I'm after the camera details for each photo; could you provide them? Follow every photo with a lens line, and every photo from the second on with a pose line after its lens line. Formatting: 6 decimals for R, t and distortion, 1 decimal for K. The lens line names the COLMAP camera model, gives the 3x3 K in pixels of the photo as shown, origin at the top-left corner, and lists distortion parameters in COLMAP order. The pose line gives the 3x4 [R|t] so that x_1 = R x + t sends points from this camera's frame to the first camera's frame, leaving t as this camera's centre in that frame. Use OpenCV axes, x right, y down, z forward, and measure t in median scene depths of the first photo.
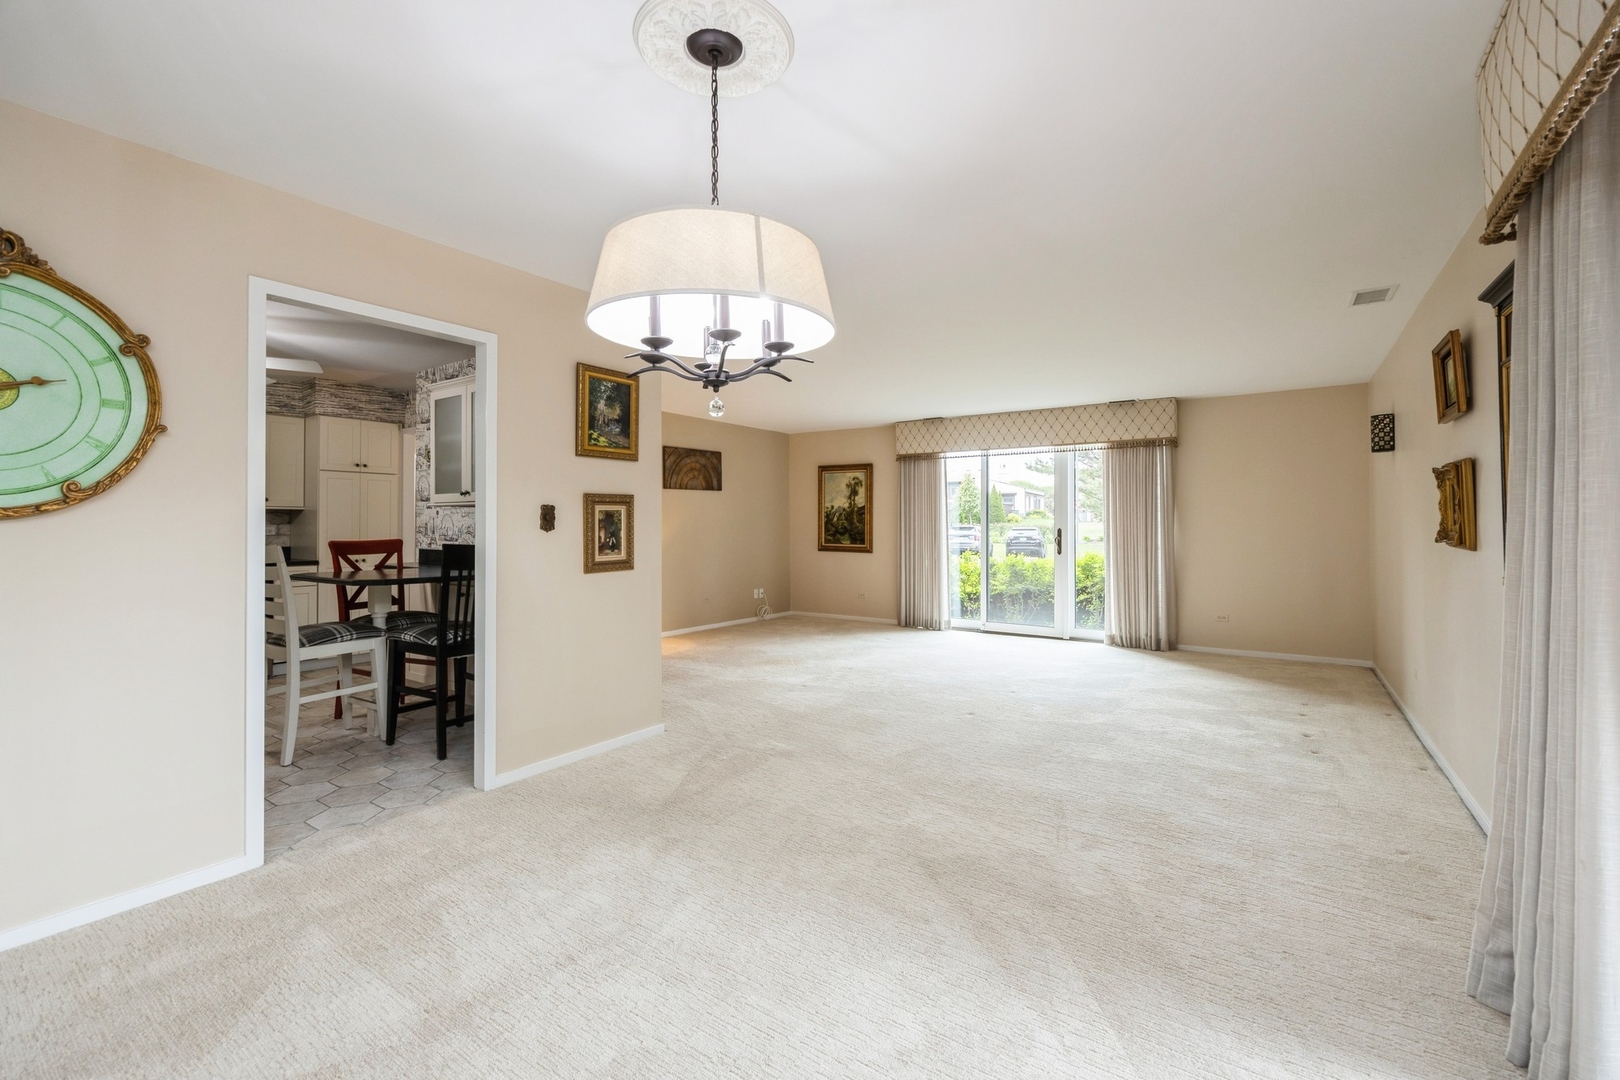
lens RADIAL K [[685.5, 0, 806.0], [0, 685.5, 525.7], [0, 0, 1]] dist [-0.001892, 0.000007]
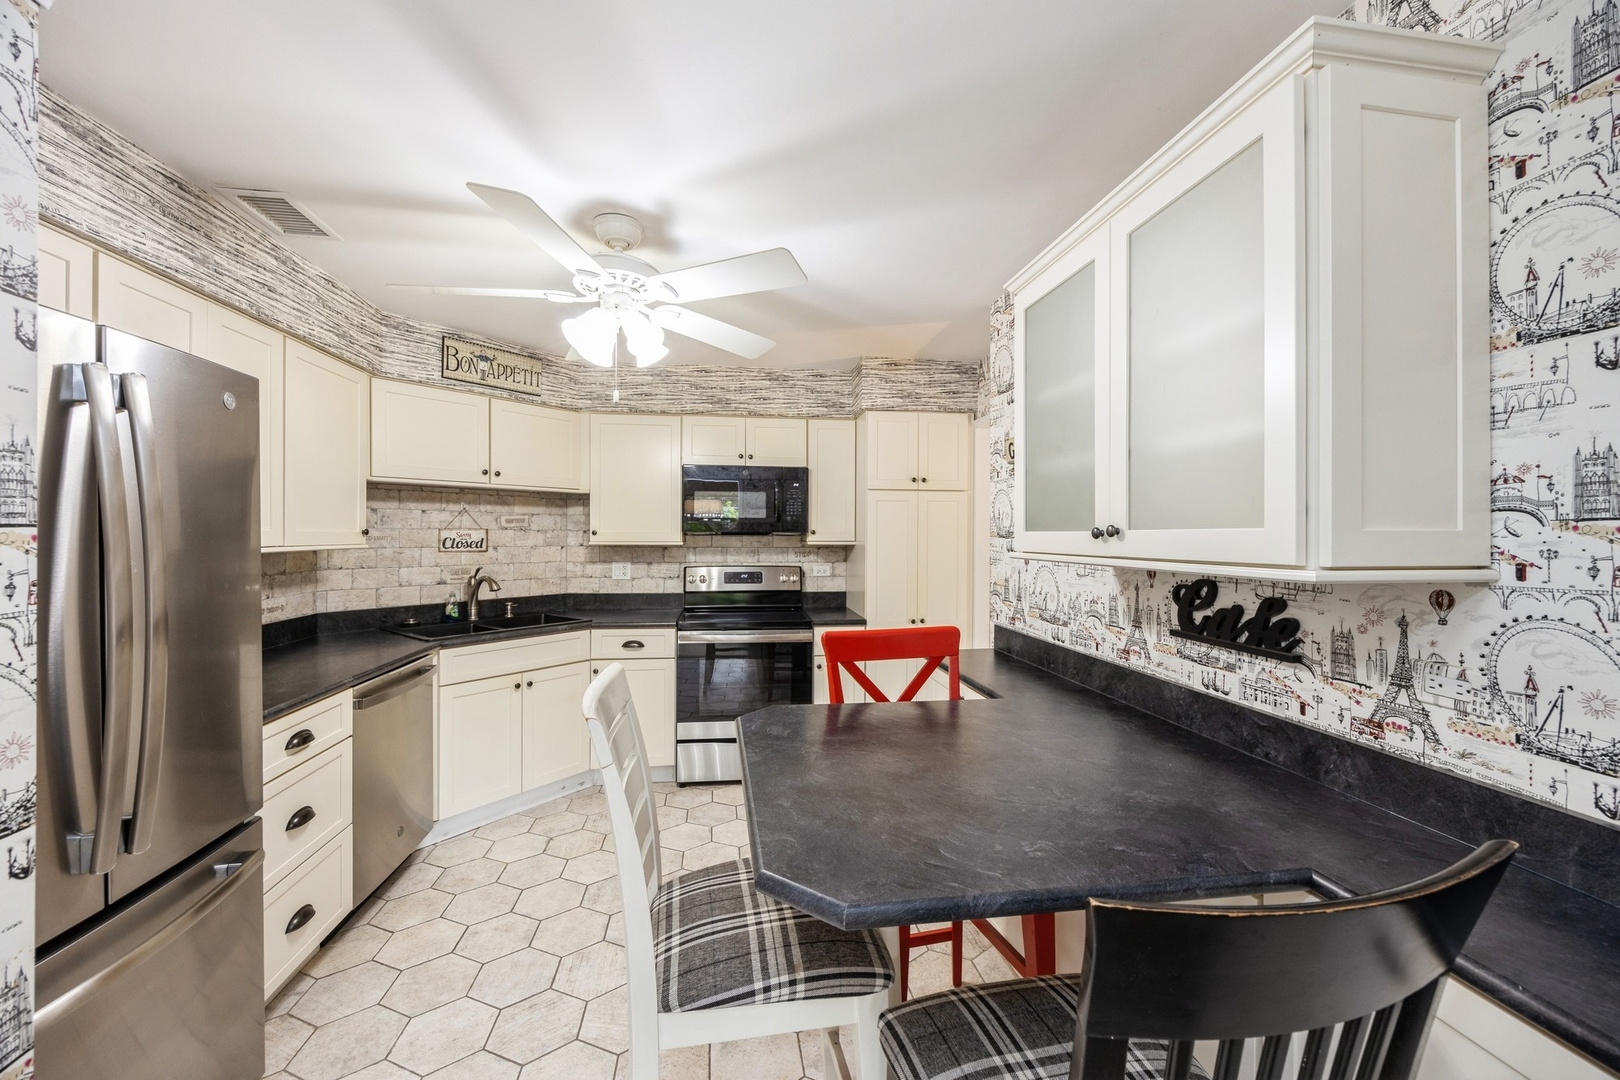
lens RADIAL K [[626.9, 0, 807.6], [0, 626.9, 535.9], [0, 0, 1]] dist [0.001001, -0.000683]
pose [[0.684785, 0.004193, -0.728733, -0.298626], [-0.003253, 0.999991, 0.002697, -0.037511], [0.728738, 0.000523, 0.684793, 0.541727]]
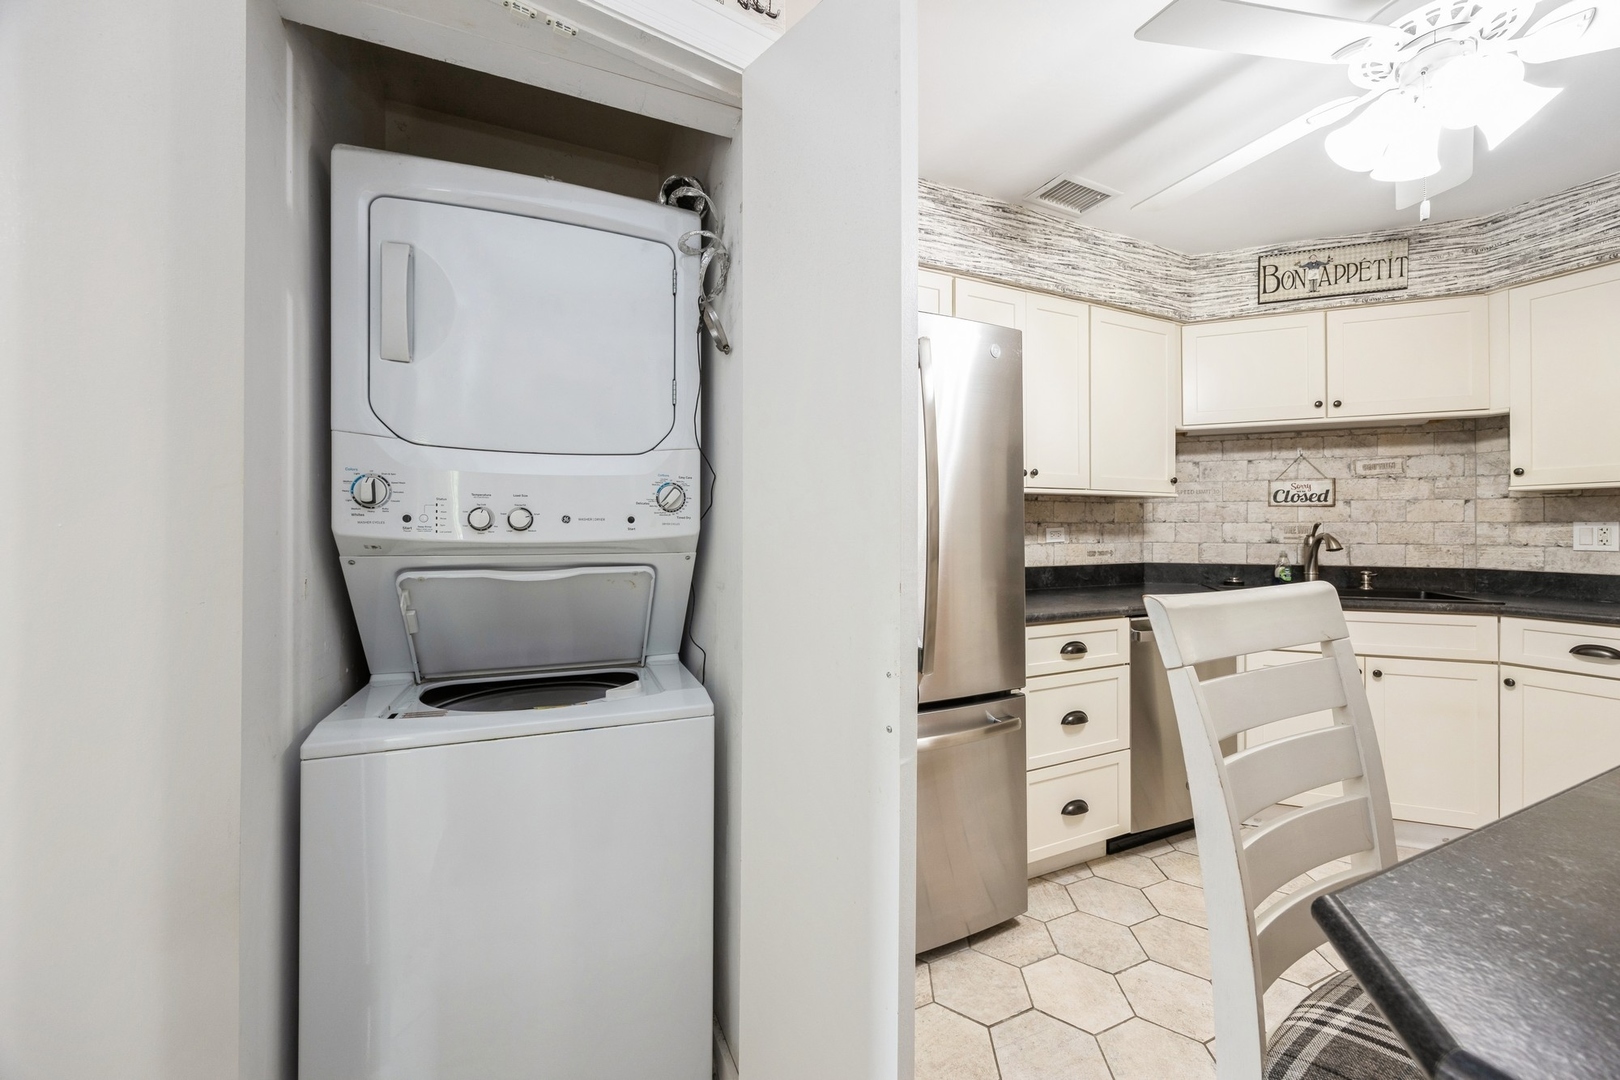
lens RADIAL K [[626.9, 0, 807.9], [0, 626.9, 531.4], [0, 0, 1]] dist [0.001001, -0.000683]
pose [[-0.510632, -0.003185, -0.859793, -0.319807], [-0.005673, 0.999984, -0.000335, 0.003466], [0.859781, 0.004707, -0.510642, 0.629278]]
